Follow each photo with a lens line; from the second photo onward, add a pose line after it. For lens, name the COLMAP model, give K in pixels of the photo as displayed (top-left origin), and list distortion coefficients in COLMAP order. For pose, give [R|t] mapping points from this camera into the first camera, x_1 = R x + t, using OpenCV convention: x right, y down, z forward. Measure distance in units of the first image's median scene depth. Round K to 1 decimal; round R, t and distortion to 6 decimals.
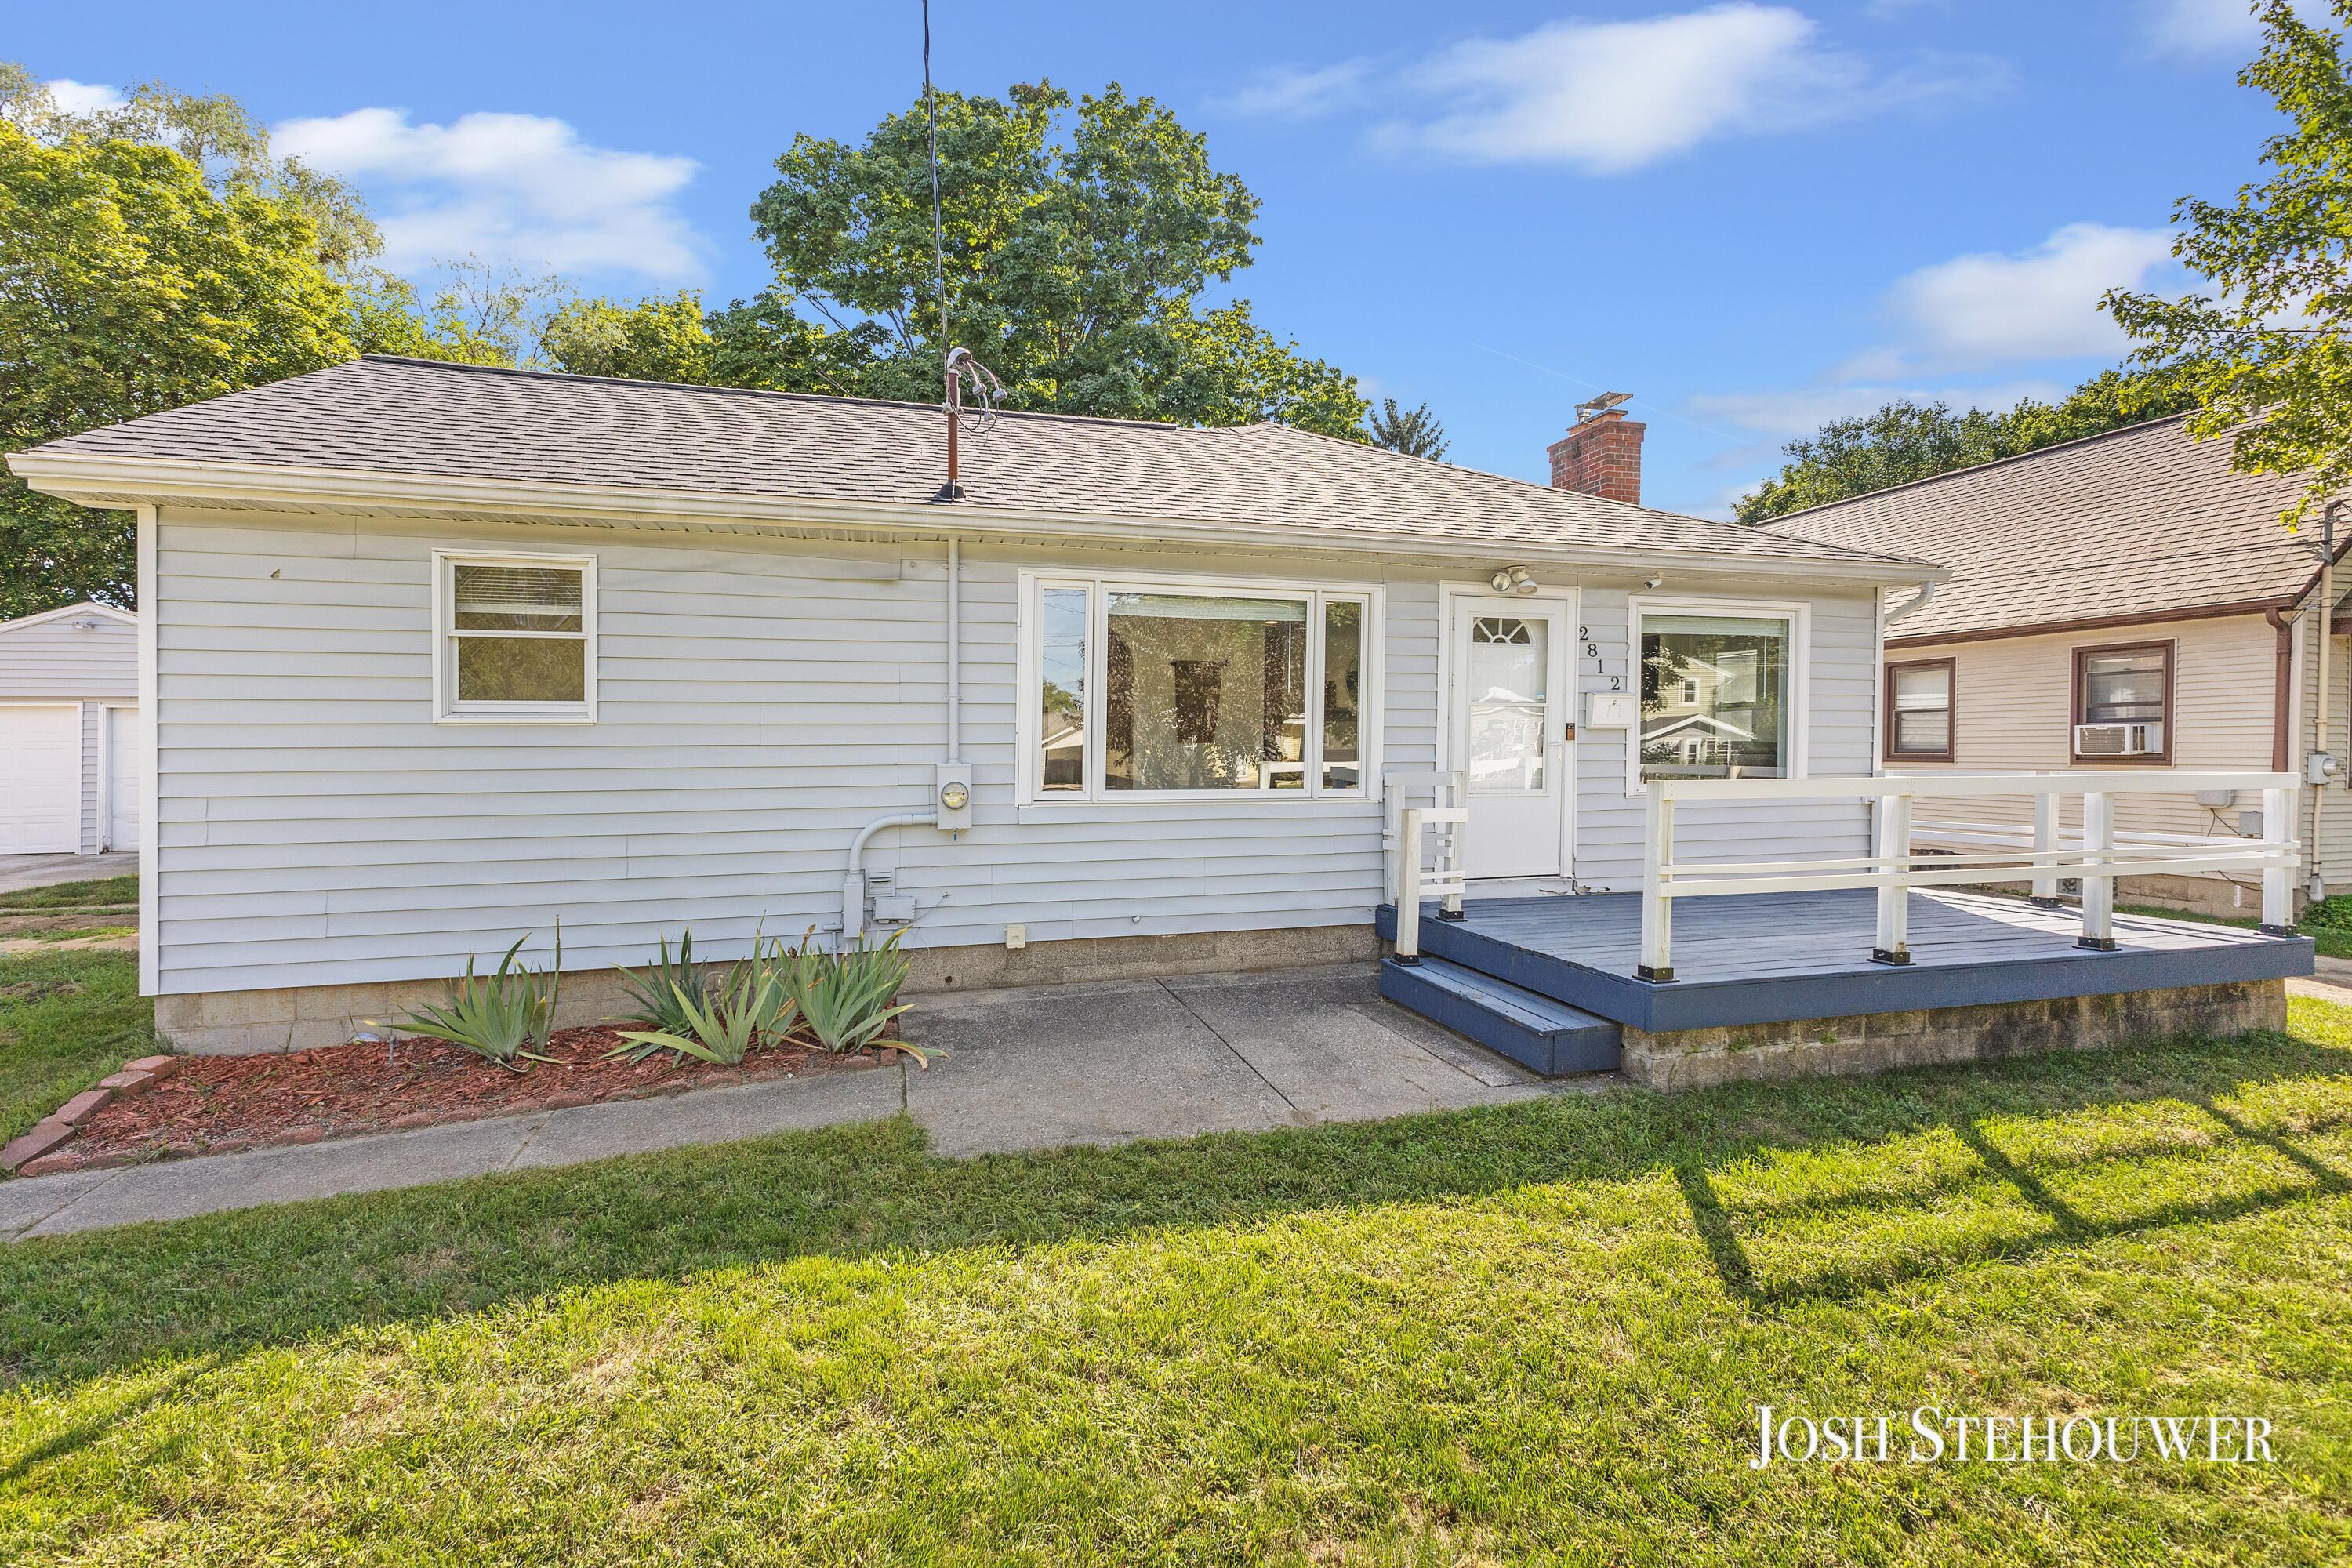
lens RADIAL K [[1019.9, 0, 1178.3], [0, 1019.9, 765.8], [0, 0, 1]] dist [0.013670, -0.004152]
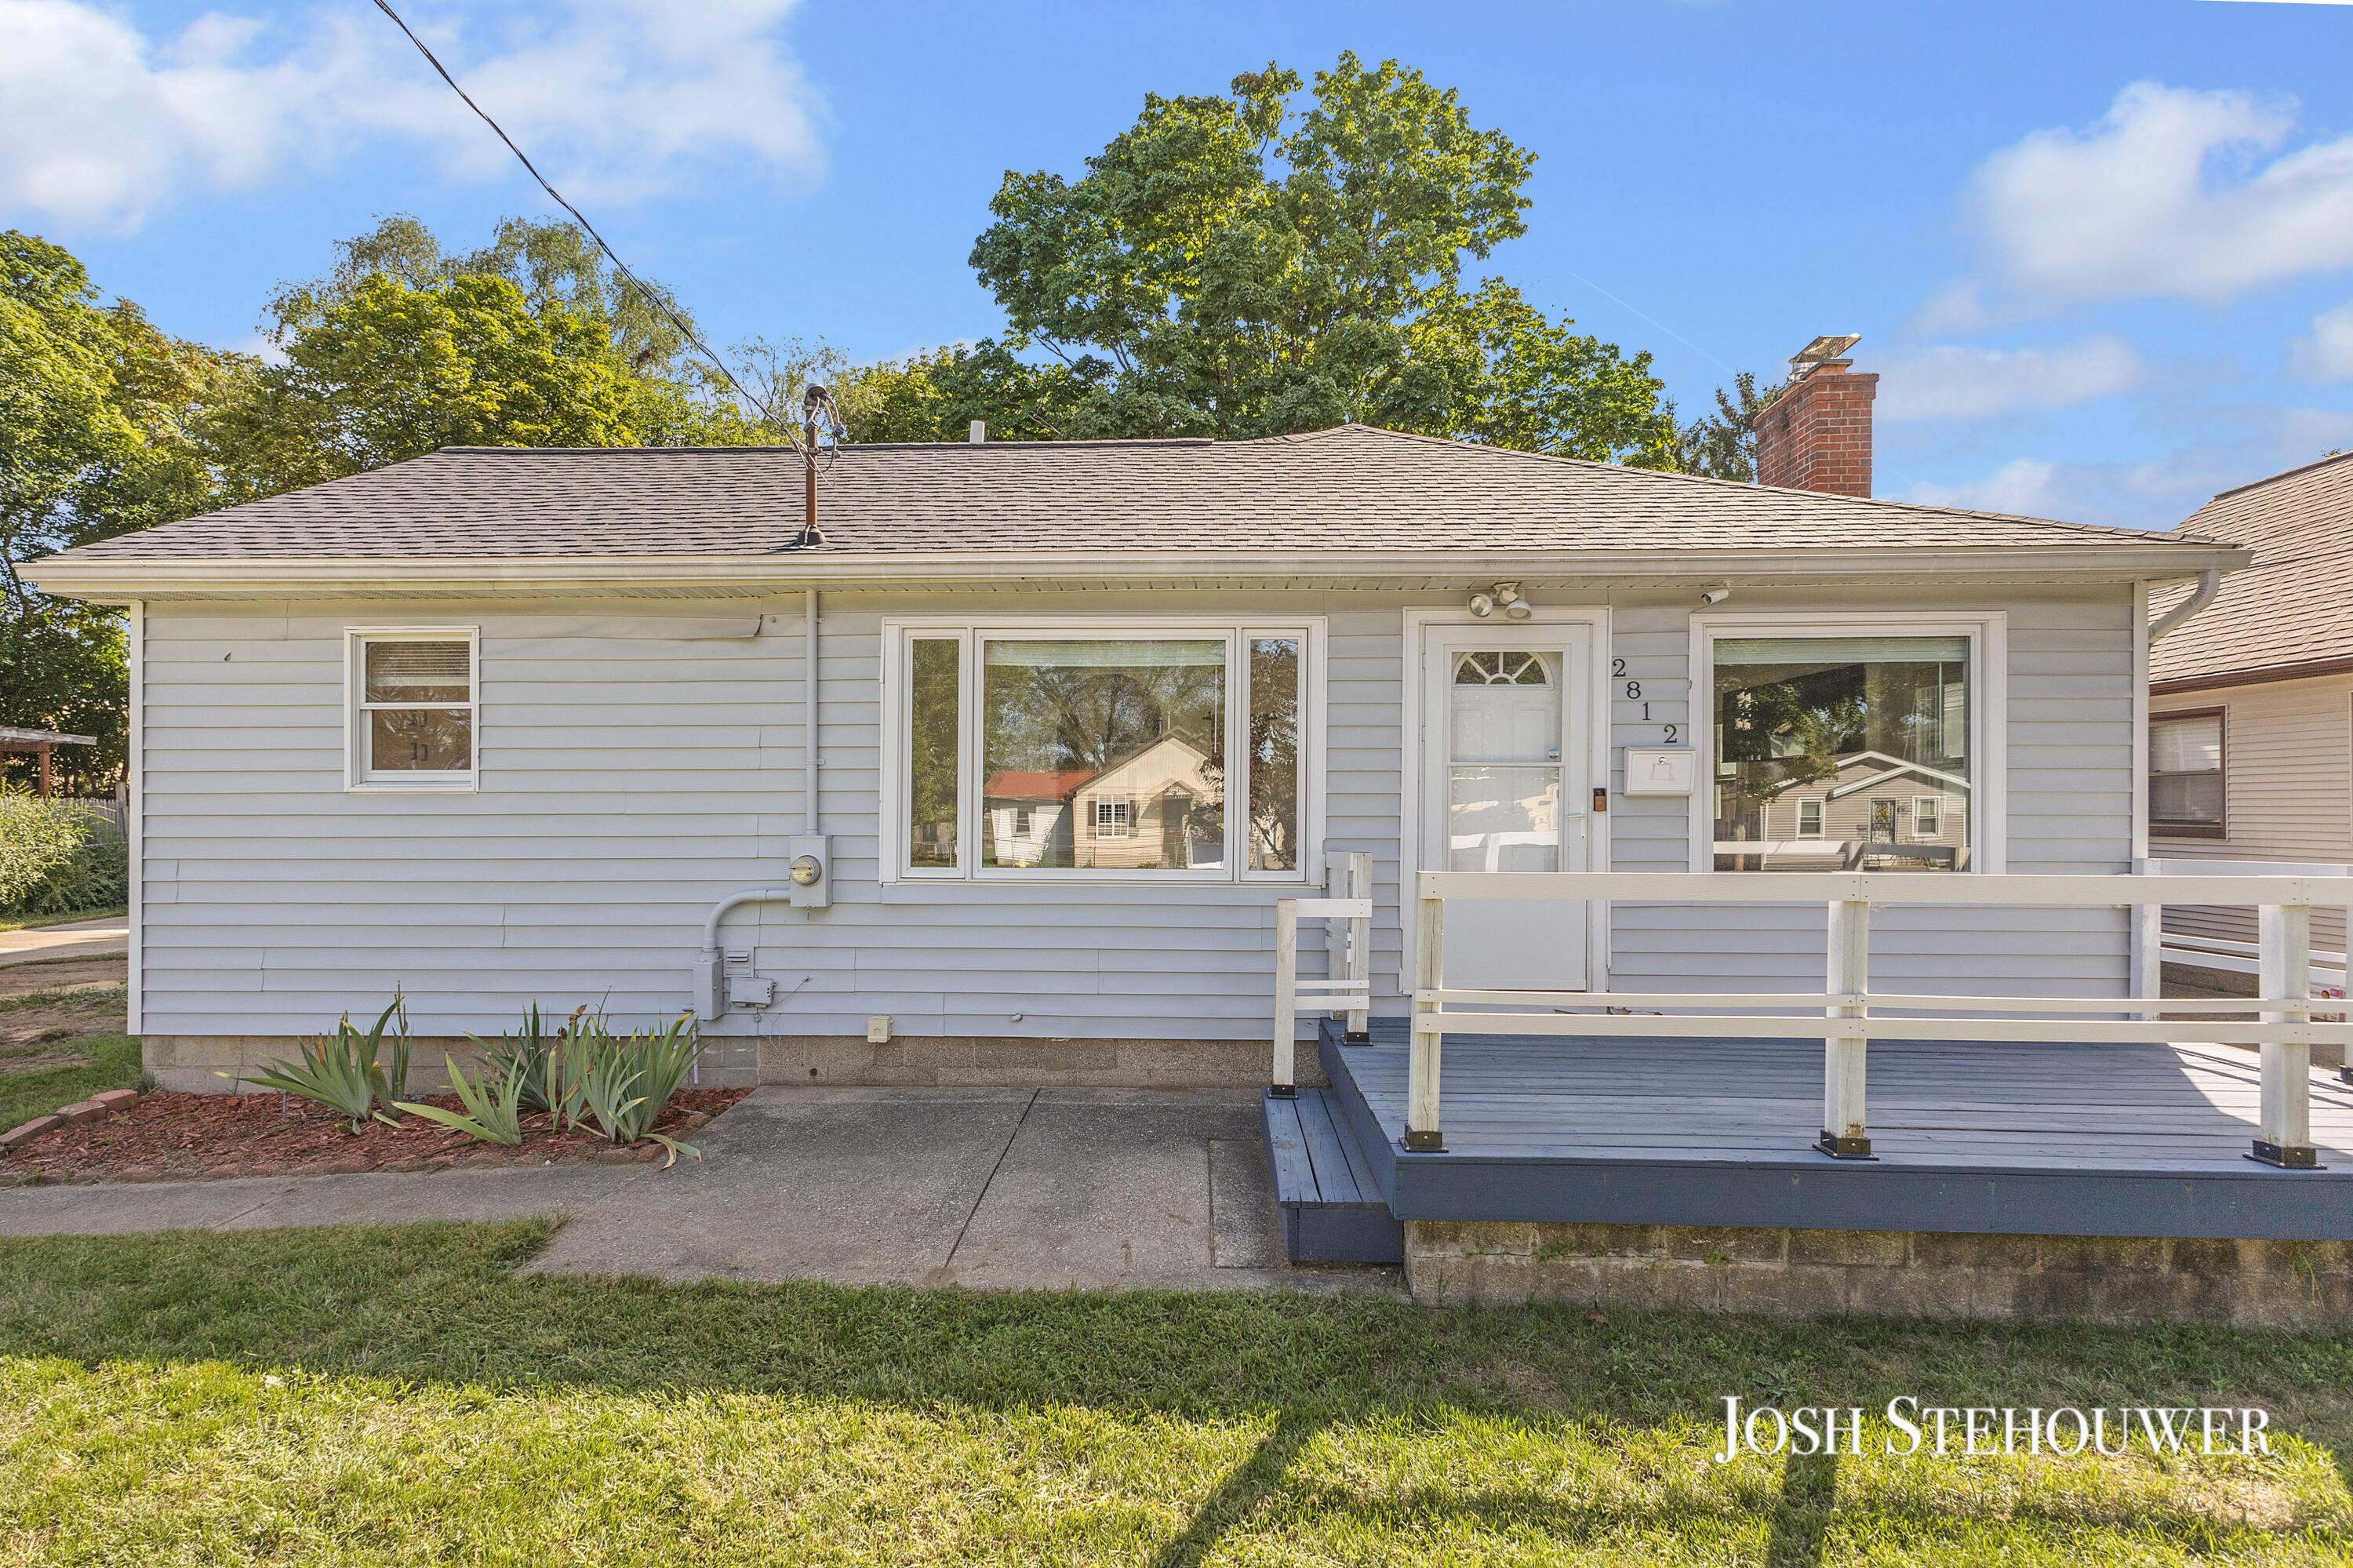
lens RADIAL K [[1150.2, 0, 1177.8], [0, 1150.2, 809.7], [0, 0, 1]] dist [0.010593, -0.001253]
pose [[0.951076, 0.003765, -0.308935, 0.386900], [-0.009360, 0.999818, -0.016630, -0.010116], [0.308816, 0.018708, 0.950938, 0.115850]]
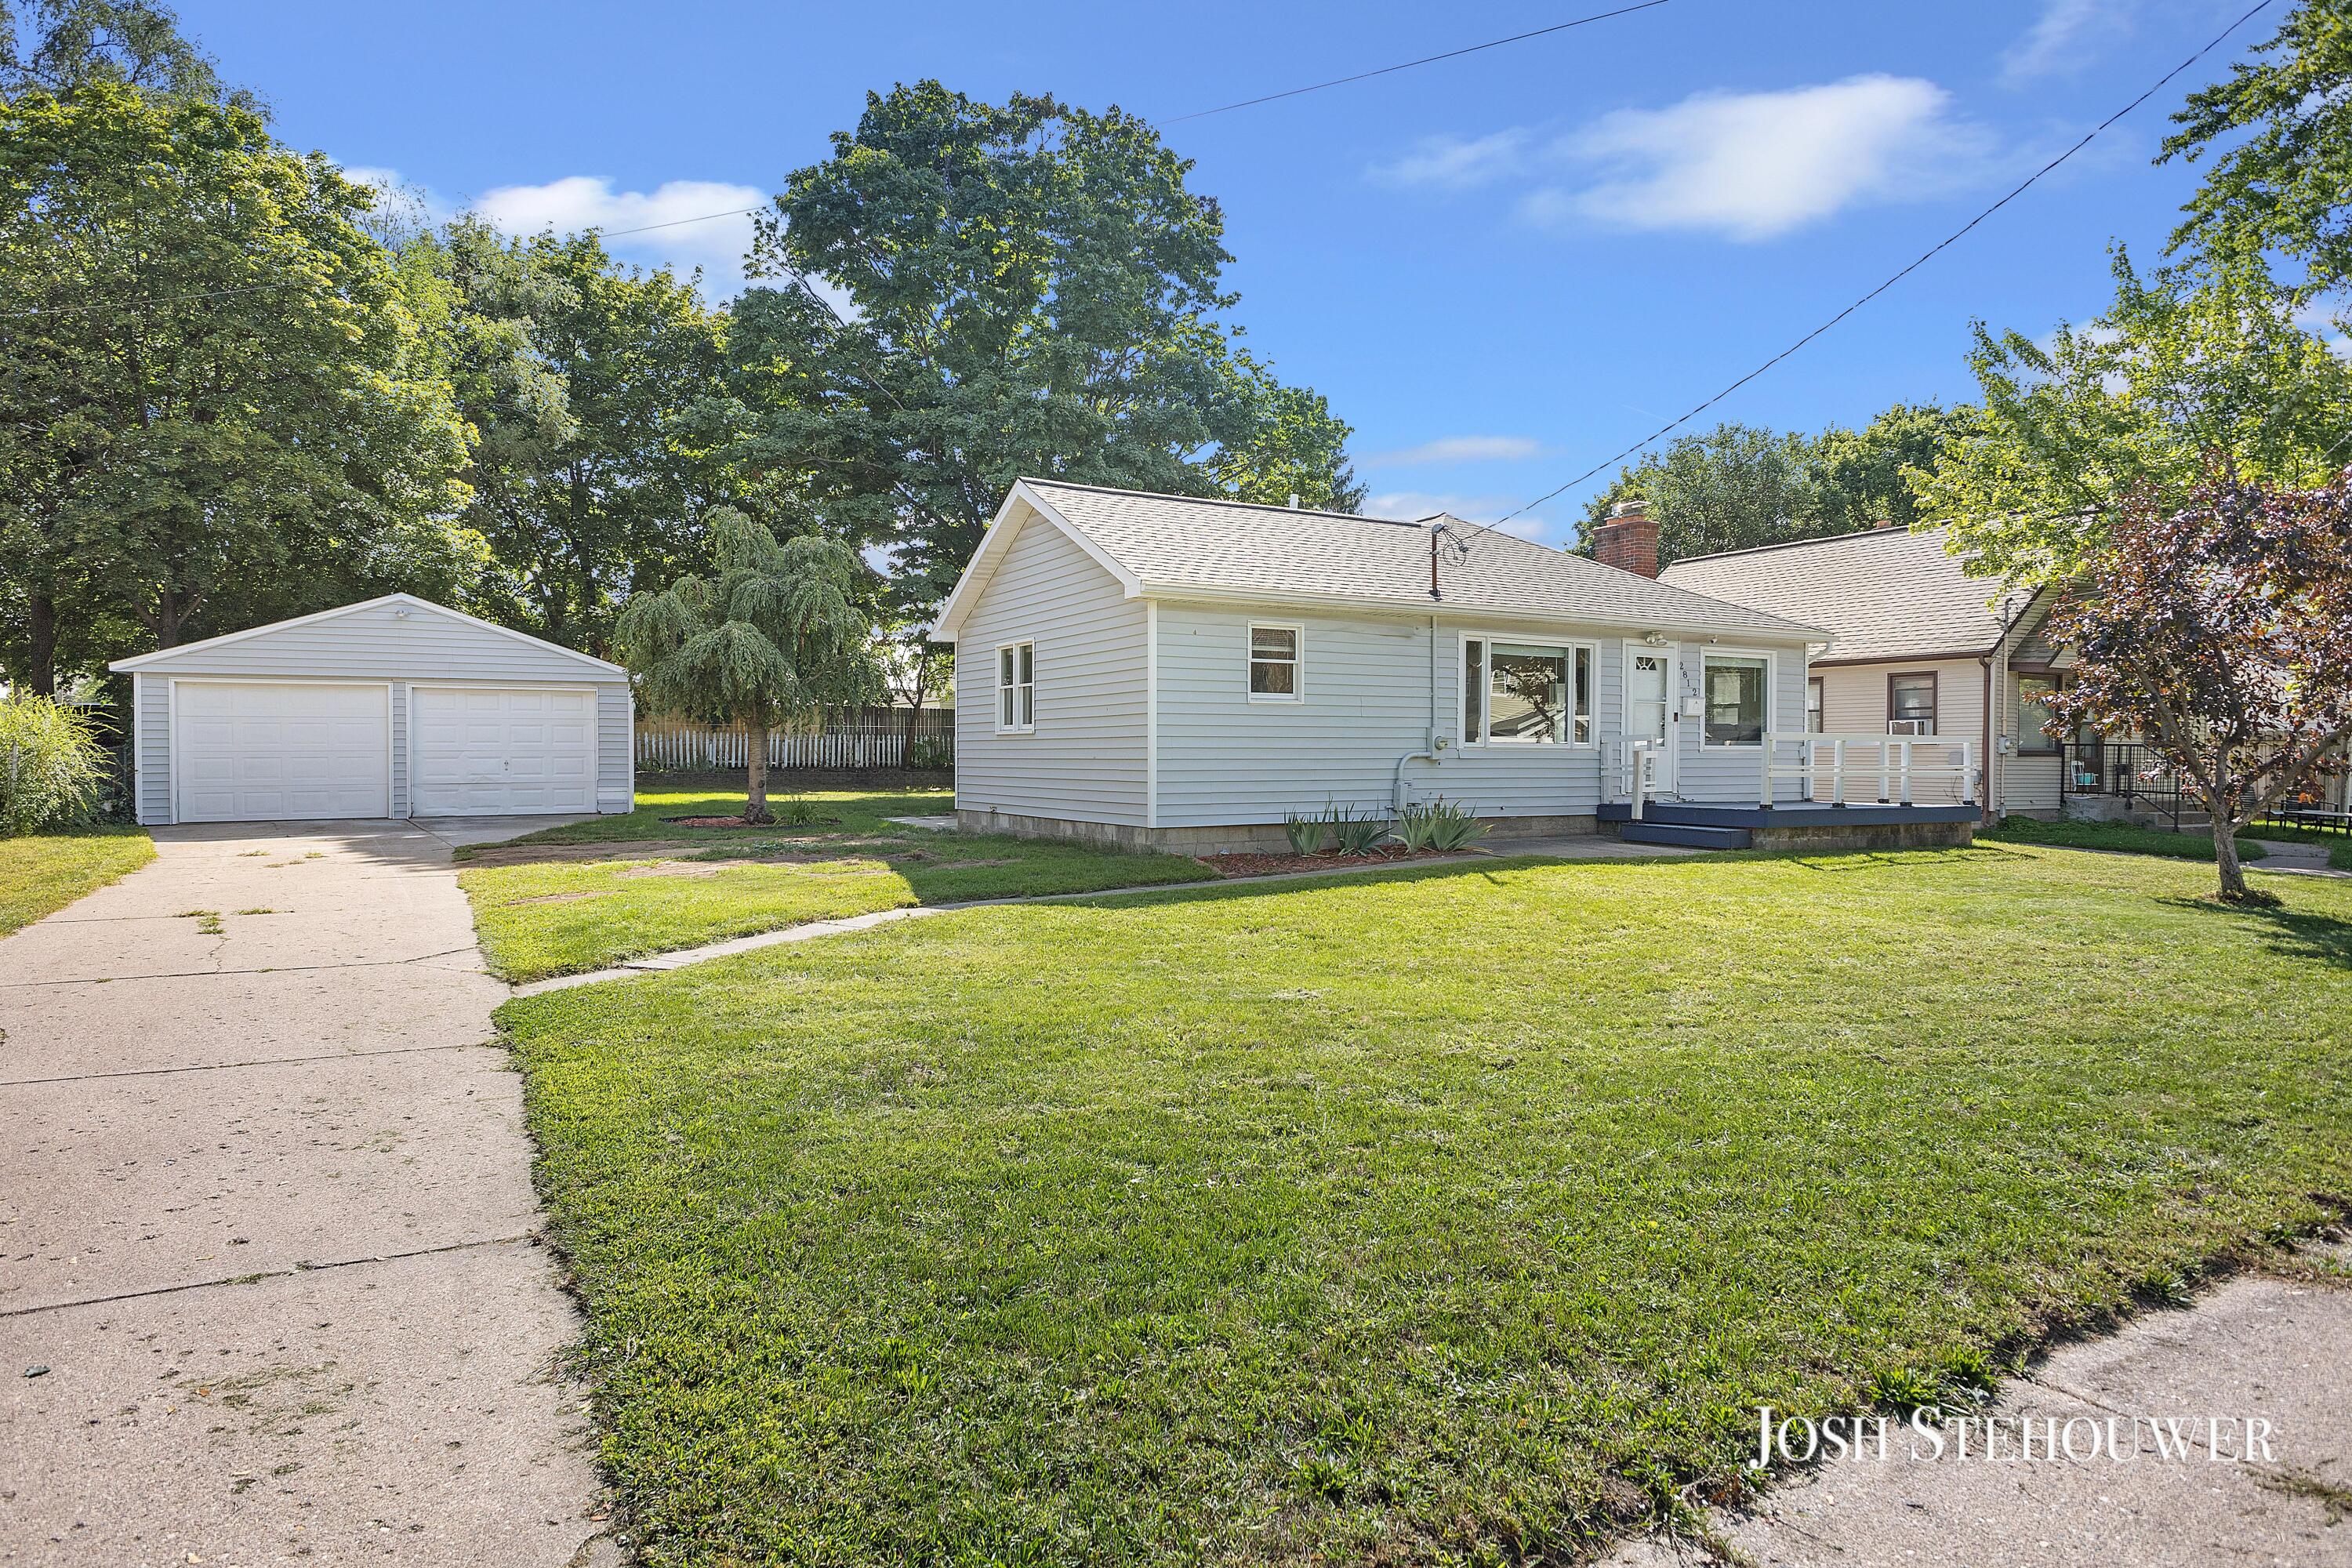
lens RADIAL K [[1364.9, 0, 1176.0], [0, 1364.9, 784.0], [0, 0, 1]] dist [-0.006400, -0.001257]
pose [[0.968699, 0.000551, 0.248239, -1.275353], [-0.001351, 0.999994, 0.003052, 0.094074], [-0.248236, -0.003292, 0.968694, -1.366283]]
